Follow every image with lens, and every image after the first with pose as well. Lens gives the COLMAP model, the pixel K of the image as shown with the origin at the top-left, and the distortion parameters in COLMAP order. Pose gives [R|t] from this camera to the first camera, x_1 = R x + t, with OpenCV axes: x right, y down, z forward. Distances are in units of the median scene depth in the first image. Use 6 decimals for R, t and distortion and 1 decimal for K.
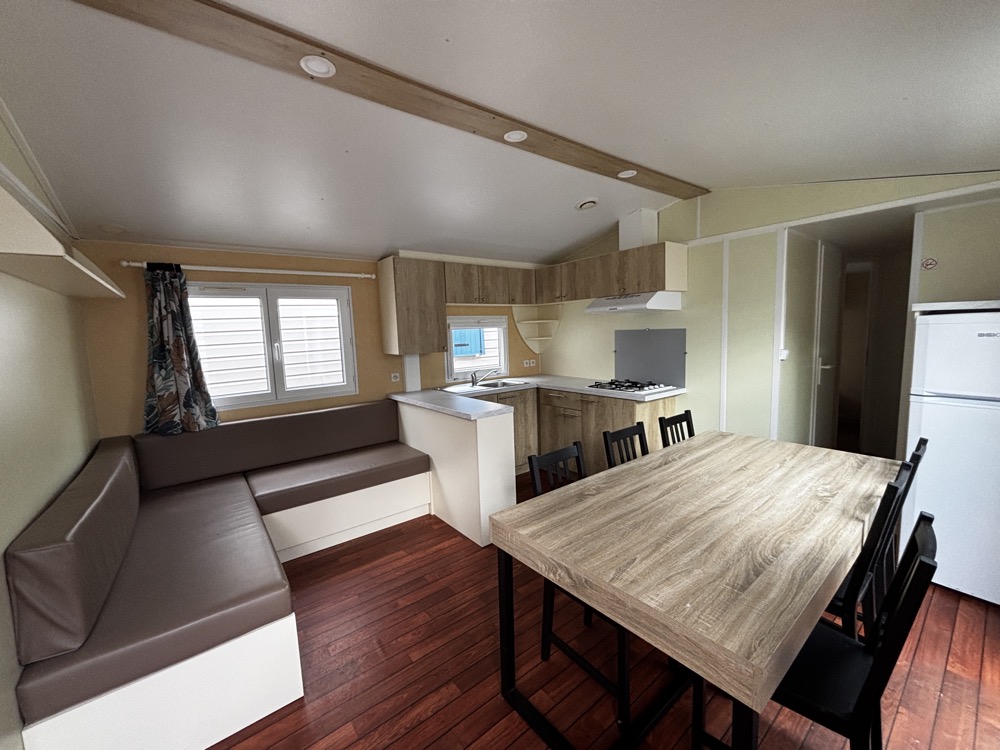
lens RADIAL K [[404.8, 0, 502.2], [0, 404.8, 372.8], [0, 0, 1]] dist [0.002123, 0.000031]
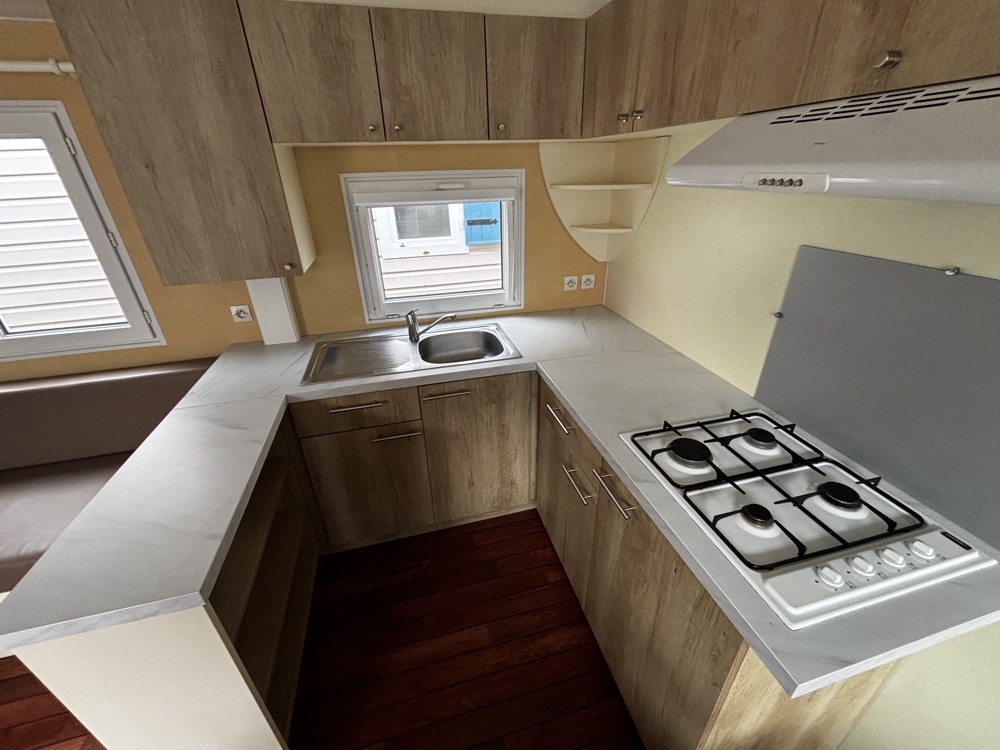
lens RADIAL K [[402.5, 0, 499.4], [0, 402.5, 372.9], [0, 0, 1]] dist [0.000228, -0.000341]
pose [[0.914544, 0.196707, -0.353435, 0.255015], [-0.051319, 0.923153, 0.380993, -0.150409], [0.401219, -0.330296, 0.854358, 0.811402]]
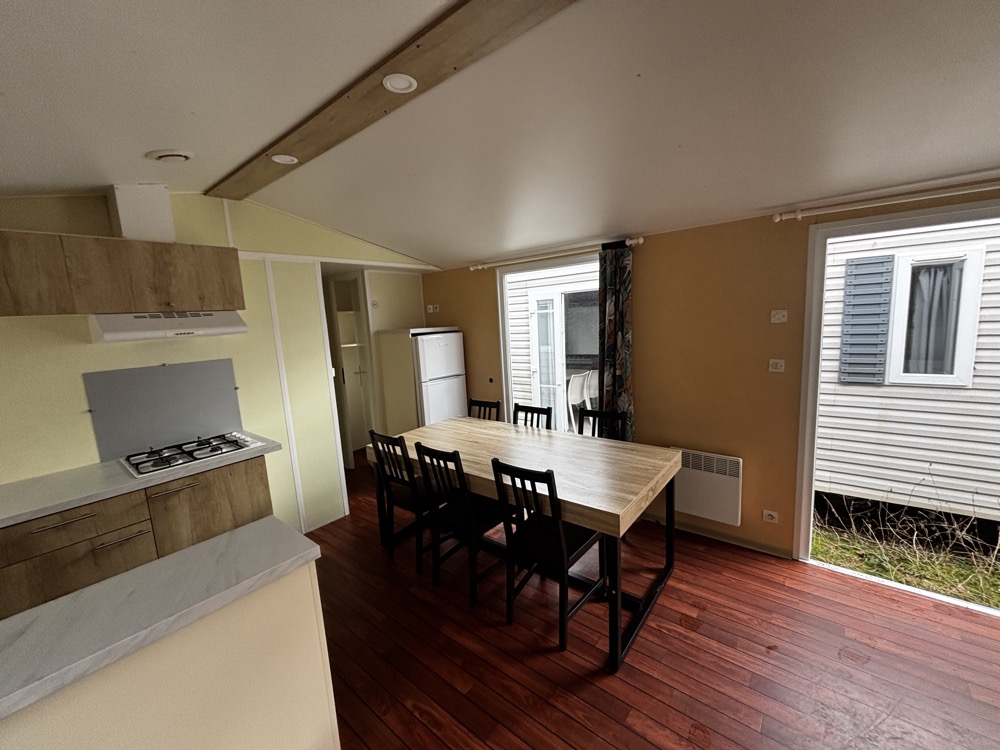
lens RADIAL K [[402.5, 0, 499.4], [0, 402.5, 372.9], [0, 0, 1]] dist [0.000228, -0.000341]
pose [[-0.215638, -0.095371, 0.971805, -0.479865], [0.164885, 0.977372, 0.132504, -0.107398], [-0.962452, 0.188809, -0.195033, 0.708611]]
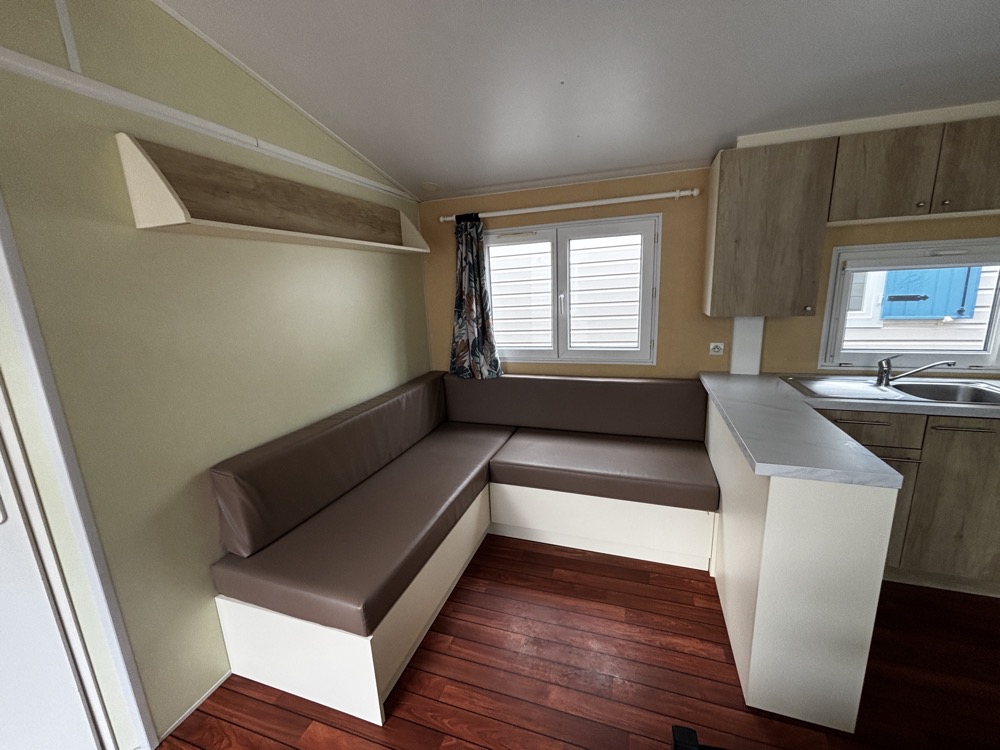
lens RADIAL K [[404.8, 0, 502.2], [0, 404.8, 372.8], [0, 0, 1]] dist [0.002123, 0.000031]
pose [[0.547790, 0.188919, -0.815007, 0.108460], [-0.066418, 0.980916, 0.182736, -0.057370], [0.833975, -0.045970, 0.549884, 0.408623]]
